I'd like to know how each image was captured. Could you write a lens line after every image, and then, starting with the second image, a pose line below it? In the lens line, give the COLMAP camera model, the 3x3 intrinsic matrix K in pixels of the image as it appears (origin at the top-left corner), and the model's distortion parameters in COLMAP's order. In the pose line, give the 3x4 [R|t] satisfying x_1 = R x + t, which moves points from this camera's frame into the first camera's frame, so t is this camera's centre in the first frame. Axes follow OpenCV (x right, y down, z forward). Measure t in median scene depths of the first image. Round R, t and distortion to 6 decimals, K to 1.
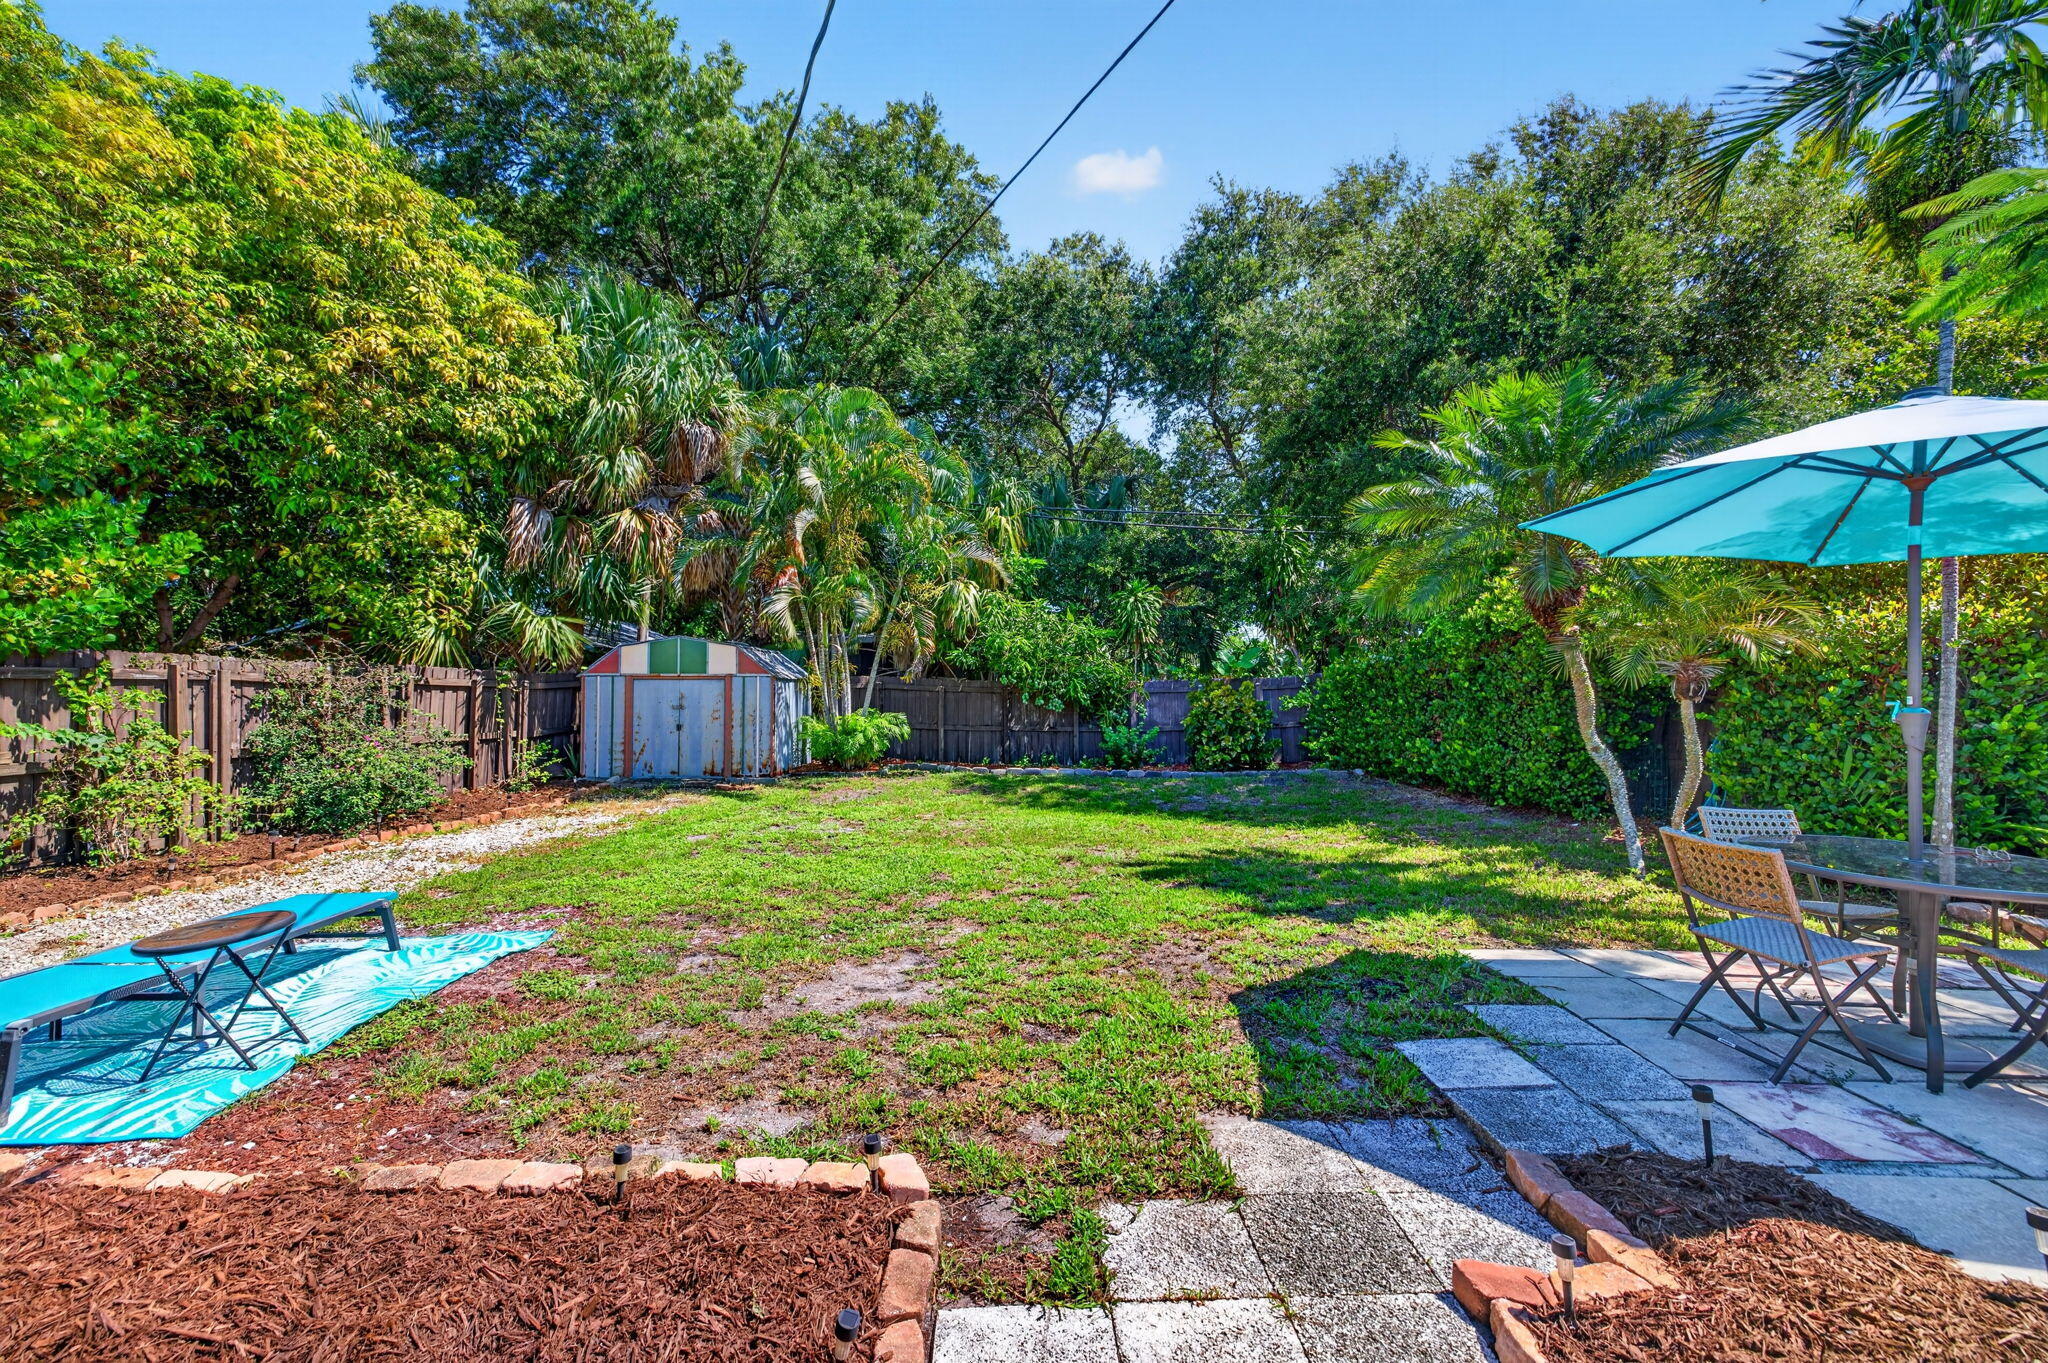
lens RADIAL K [[866.4, 0, 1024.0], [0, 866.4, 681.5], [0, 0, 1]] dist [0.005311, -0.000247]
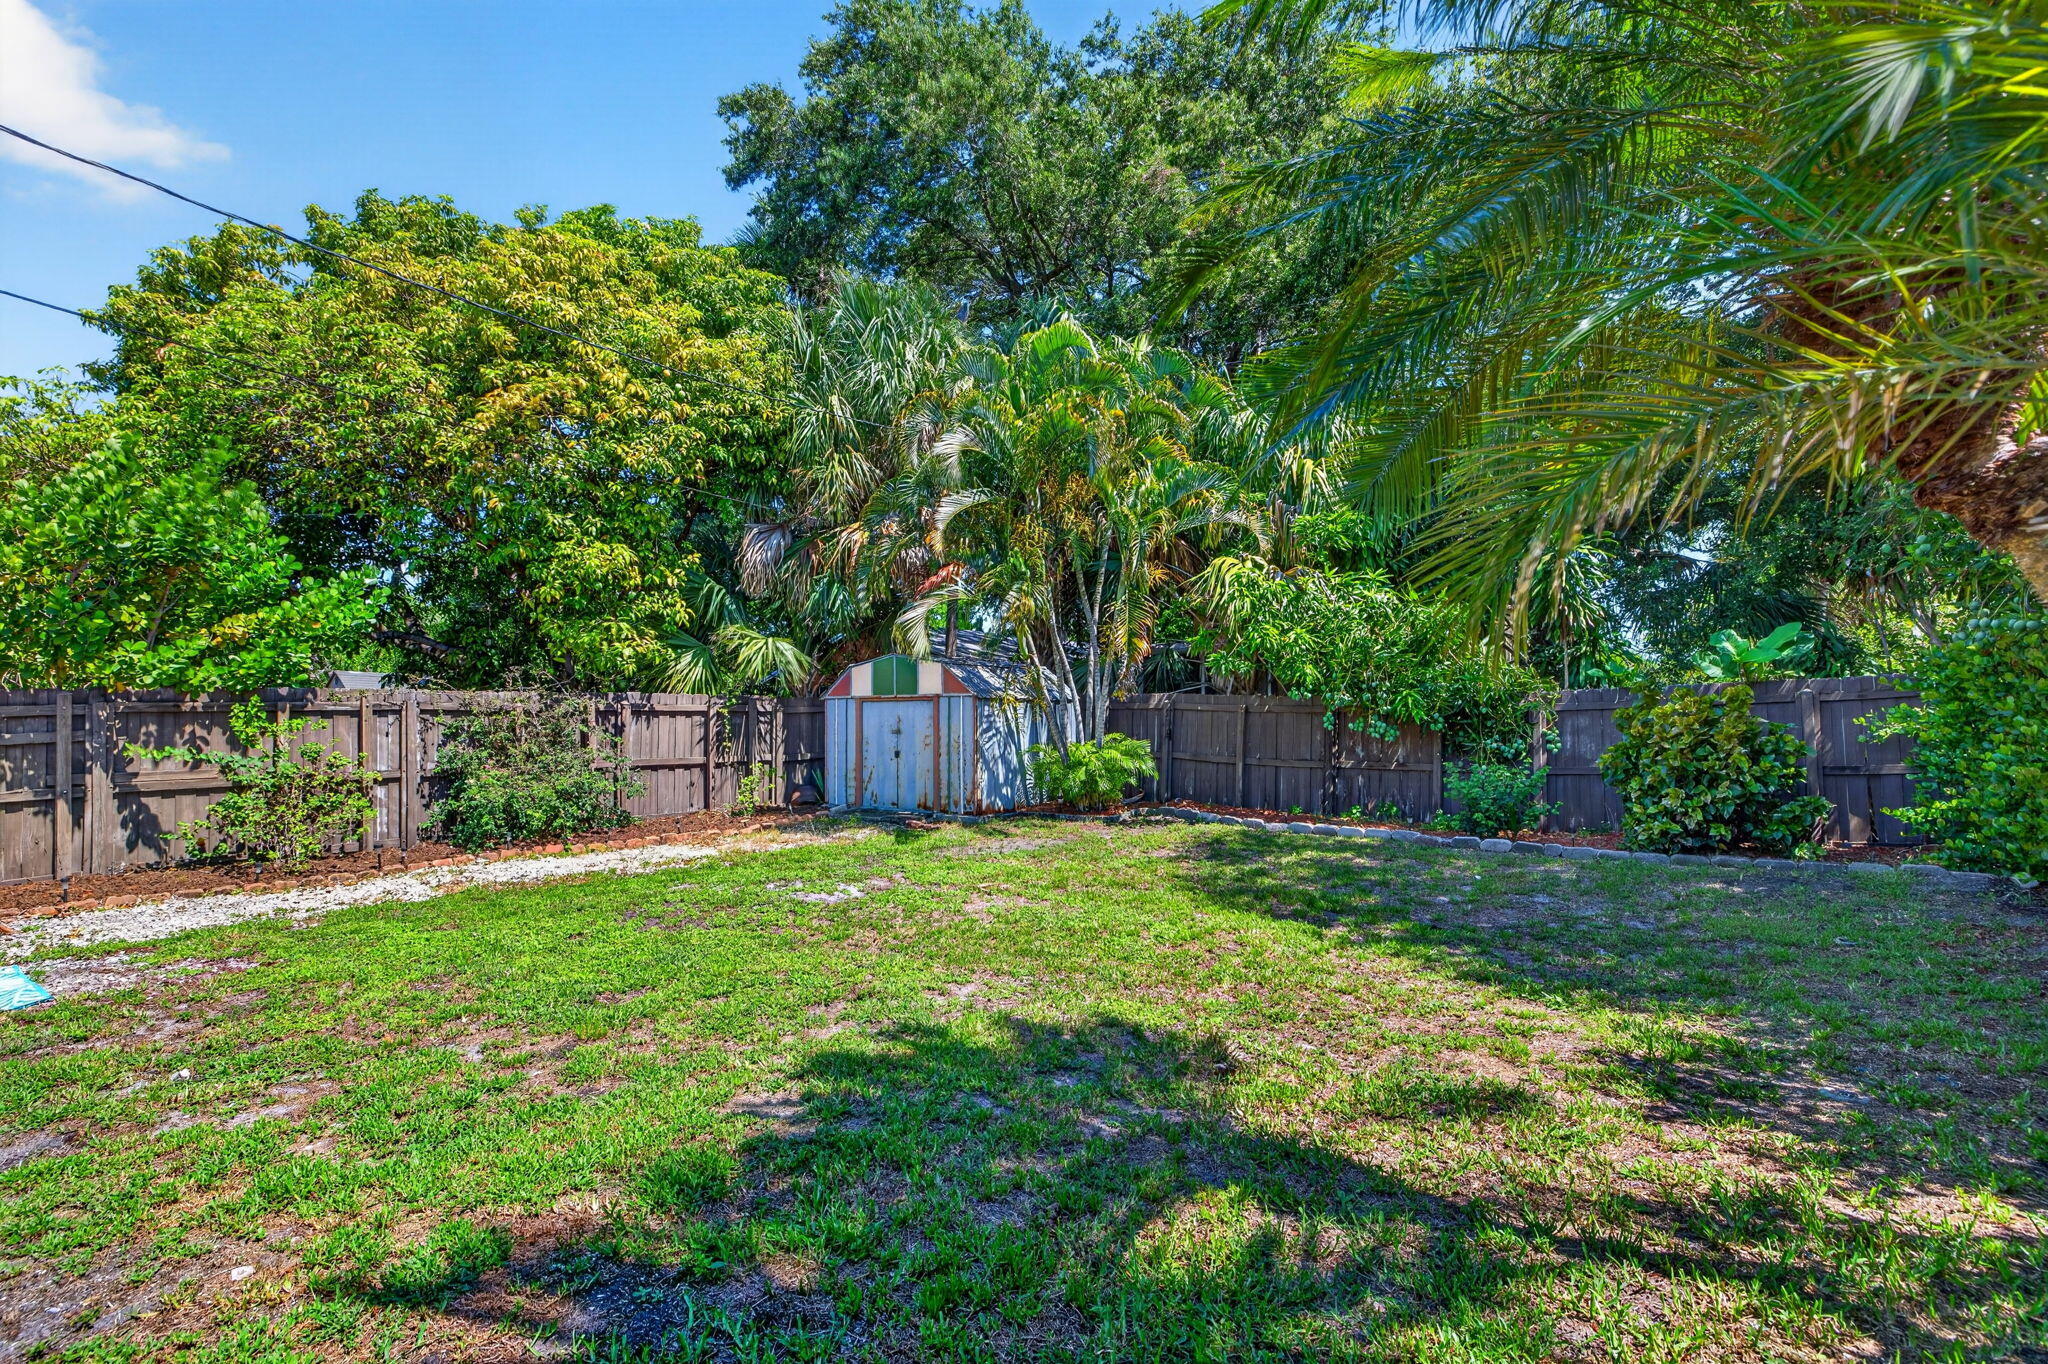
lens RADIAL K [[931.9, 0, 1021.0], [0, 931.9, 672.4], [0, 0, 1]] dist [-0.047355, 0.066693]
pose [[0.786441, -0.035314, -0.616655, 0.353864], [0.017271, 0.999231, -0.035197, 0.004343], [0.617424, 0.017030, 0.786447, 0.374634]]
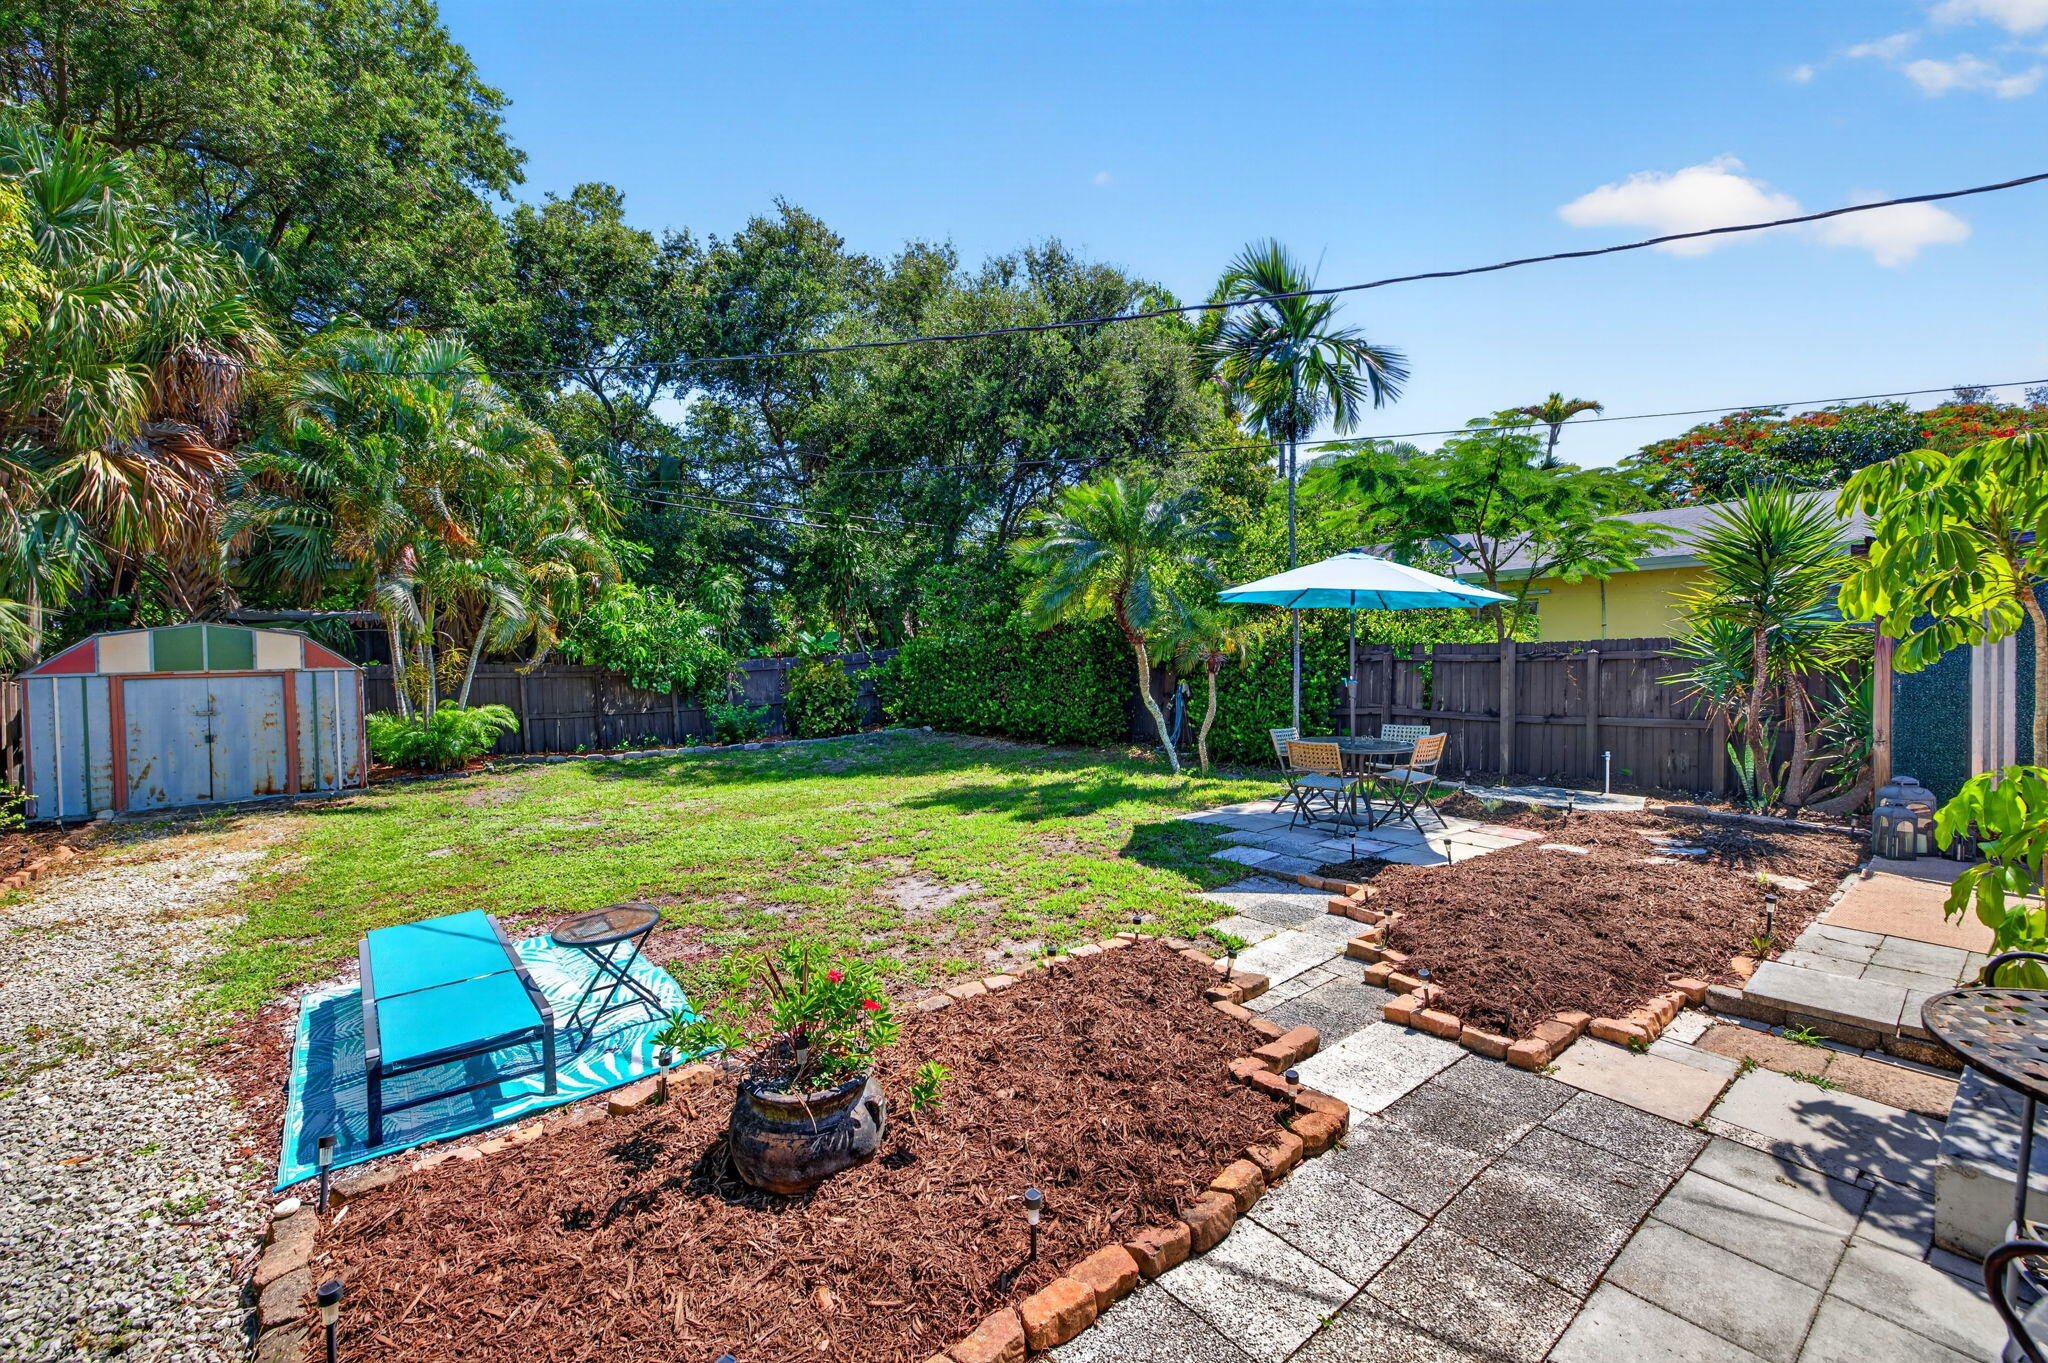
lens RADIAL K [[866.4, 0, 1024.0], [0, 866.4, 681.5], [0, 0, 1]] dist [0.005311, -0.000247]
pose [[0.778338, -0.043716, 0.626321, -0.370101], [0.015933, 0.998627, 0.049902, -0.031898], [-0.627643, -0.028861, 0.777966, -0.094019]]
